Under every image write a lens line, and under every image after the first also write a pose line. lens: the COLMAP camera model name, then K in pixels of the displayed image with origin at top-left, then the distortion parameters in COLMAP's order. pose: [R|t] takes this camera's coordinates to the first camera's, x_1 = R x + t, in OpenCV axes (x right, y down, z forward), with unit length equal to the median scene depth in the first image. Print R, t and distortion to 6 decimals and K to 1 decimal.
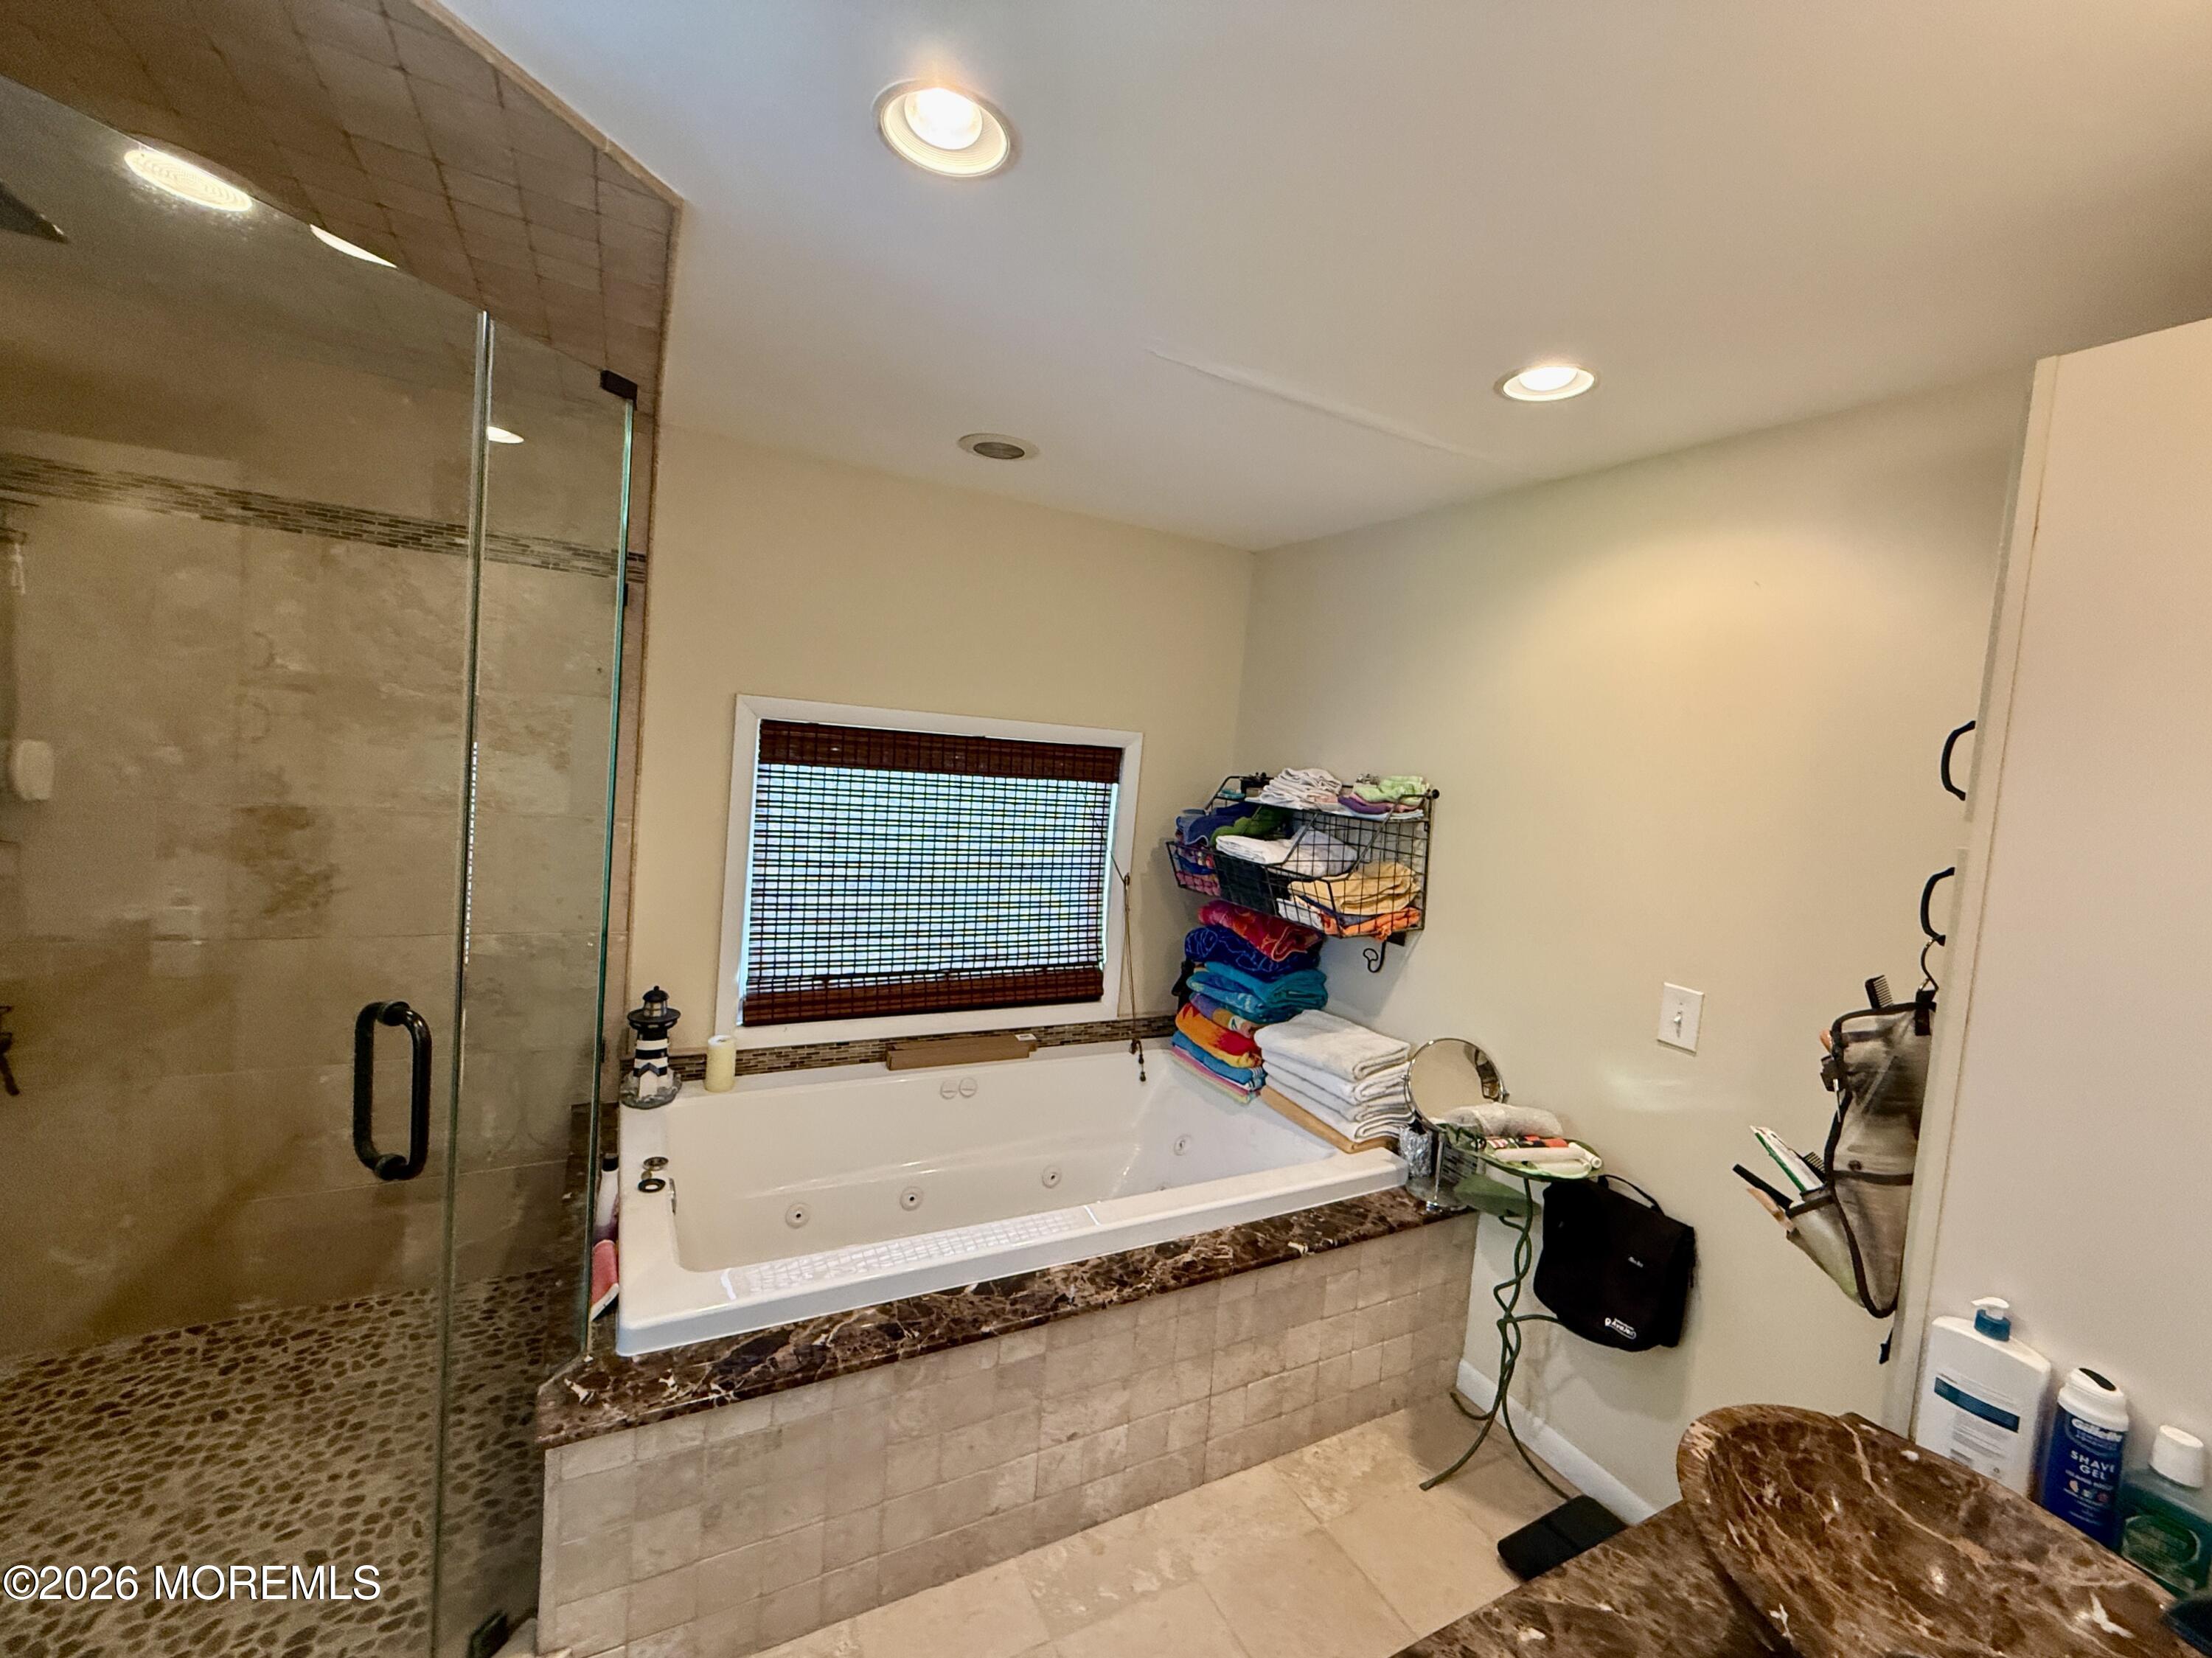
lens RADIAL K [[853.1, 0, 1161.9], [0, 853.1, 814.8], [0, 0, 1]] dist [-0.000893, 0.000361]
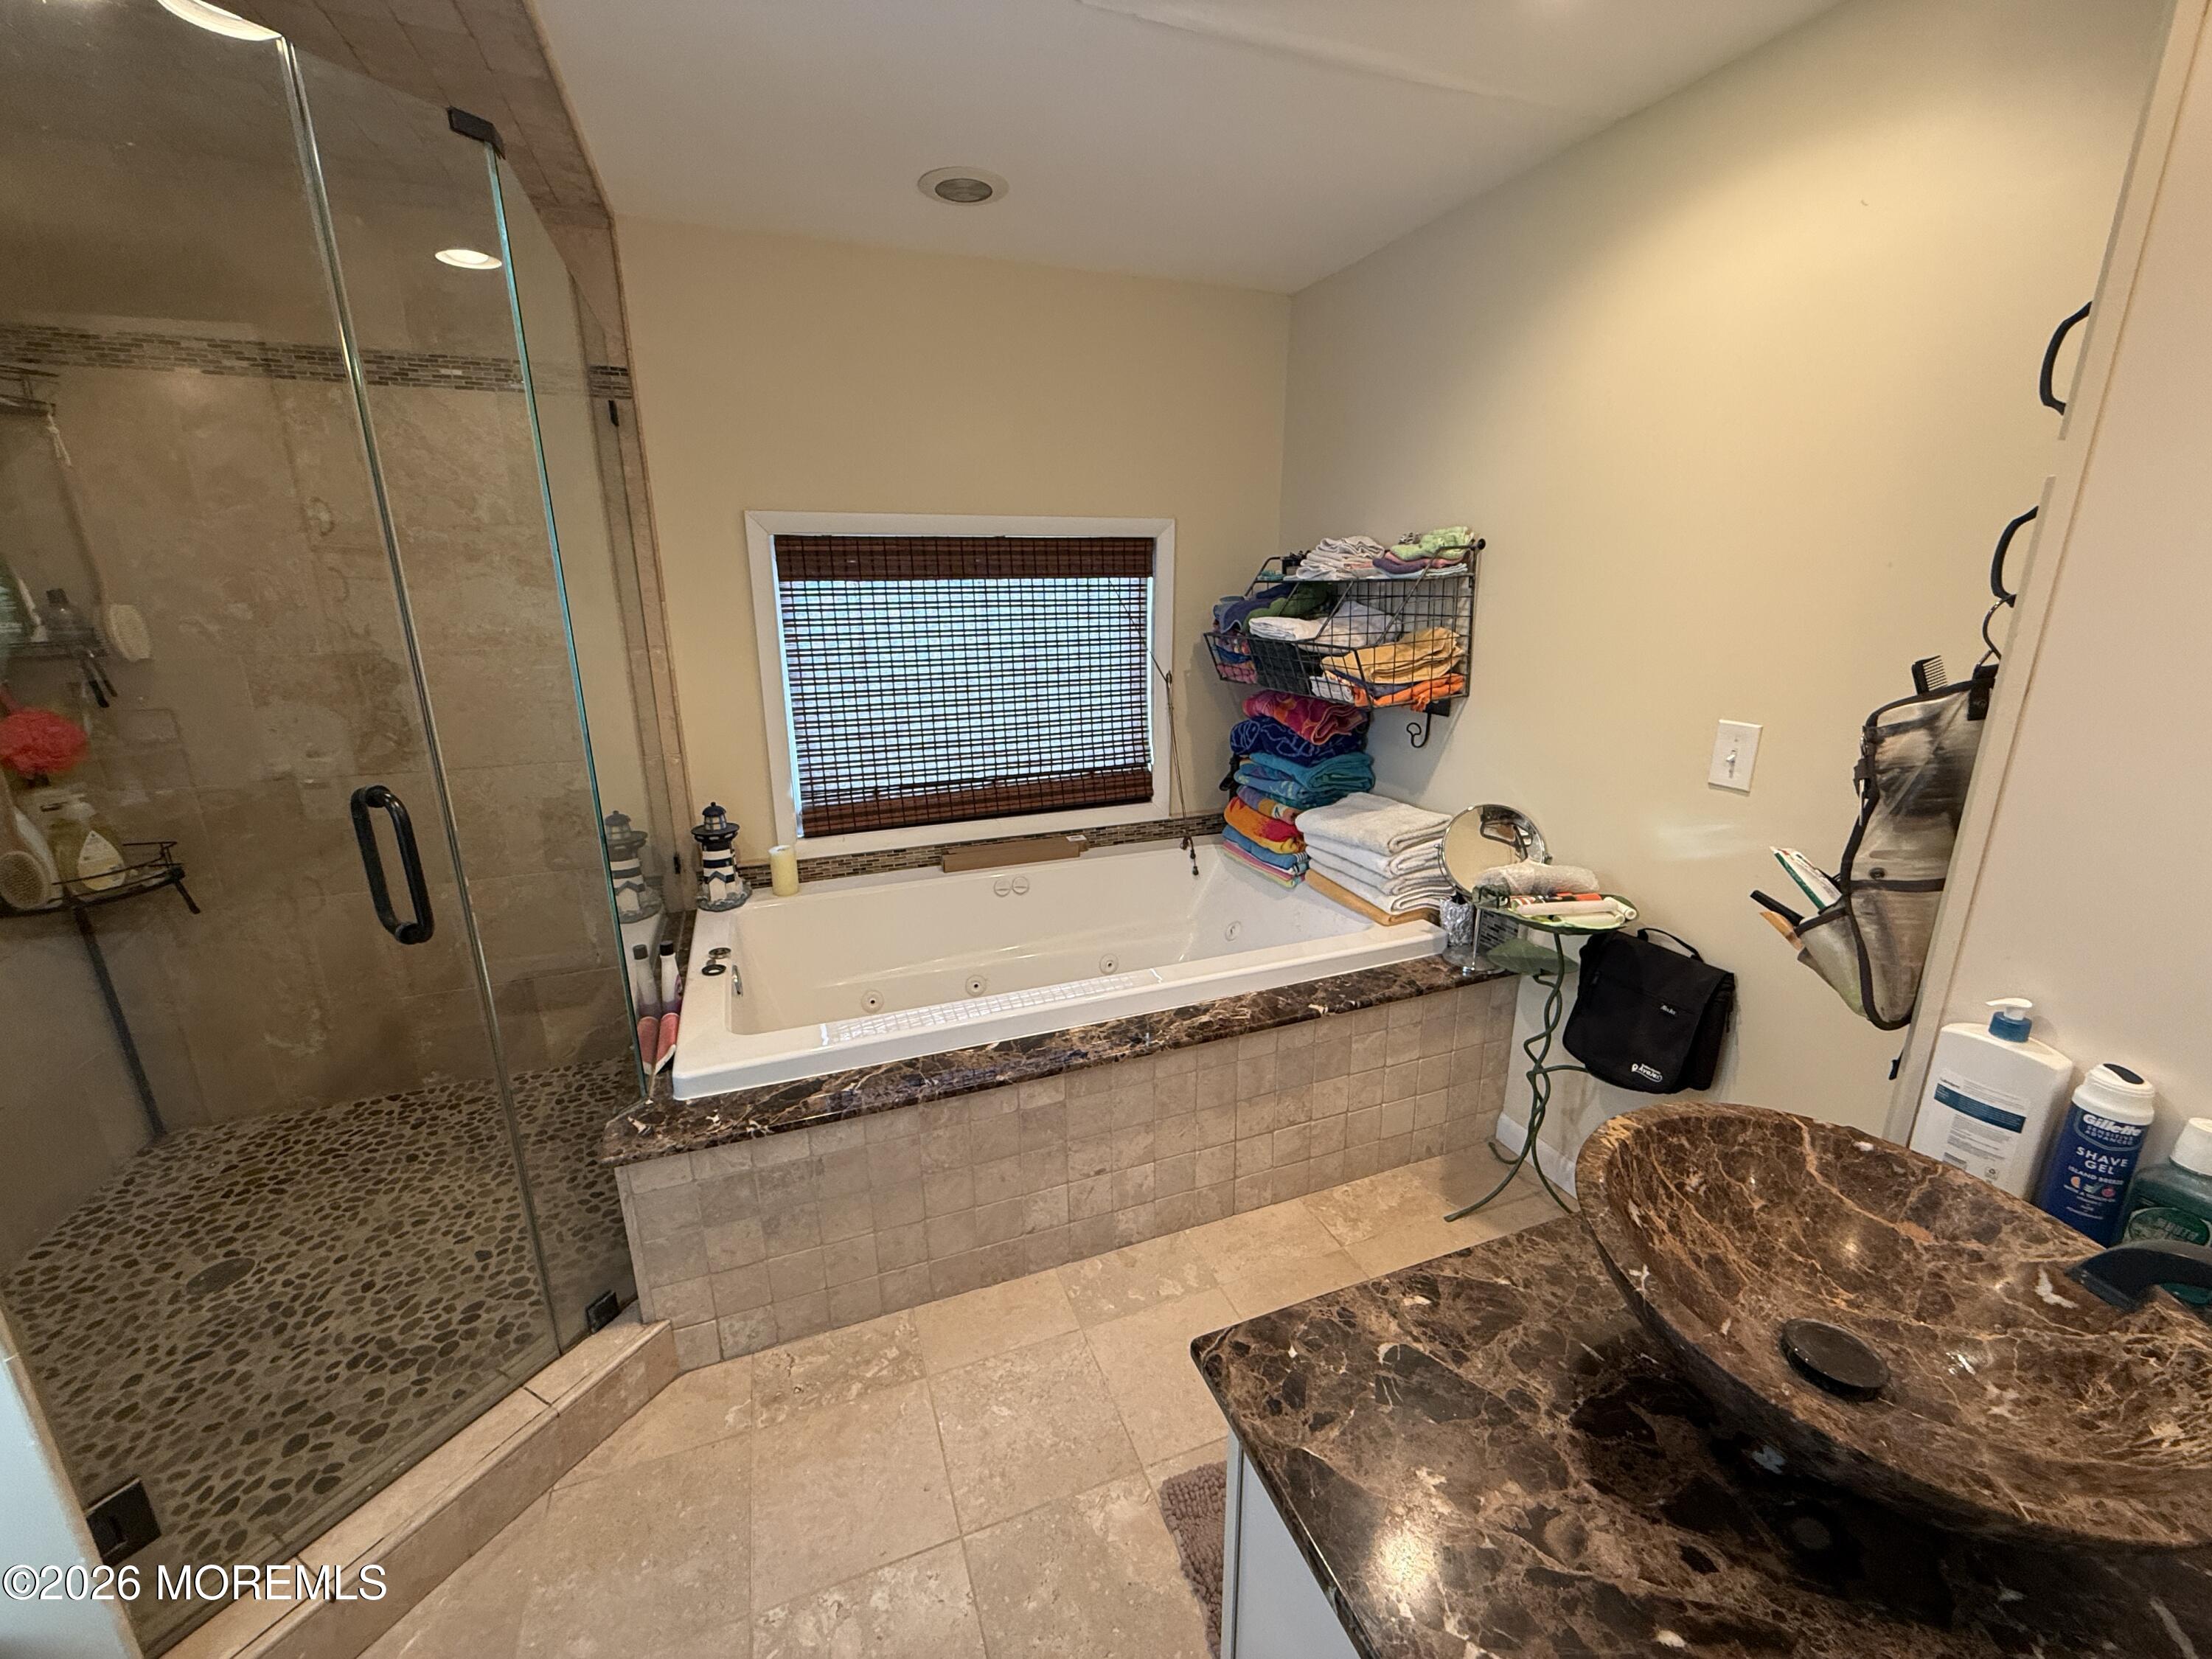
lens RADIAL K [[853.2, 0, 1161.9], [0, 853.2, 815.3], [0, 0, 1]] dist [-0.000893, 0.000361]
pose [[0.989163, -0.057585, -0.135055, 0.135068], [0.082821, 0.978397, 0.189420, 0.082275], [0.121230, -0.198553, 0.972564, 0.043736]]
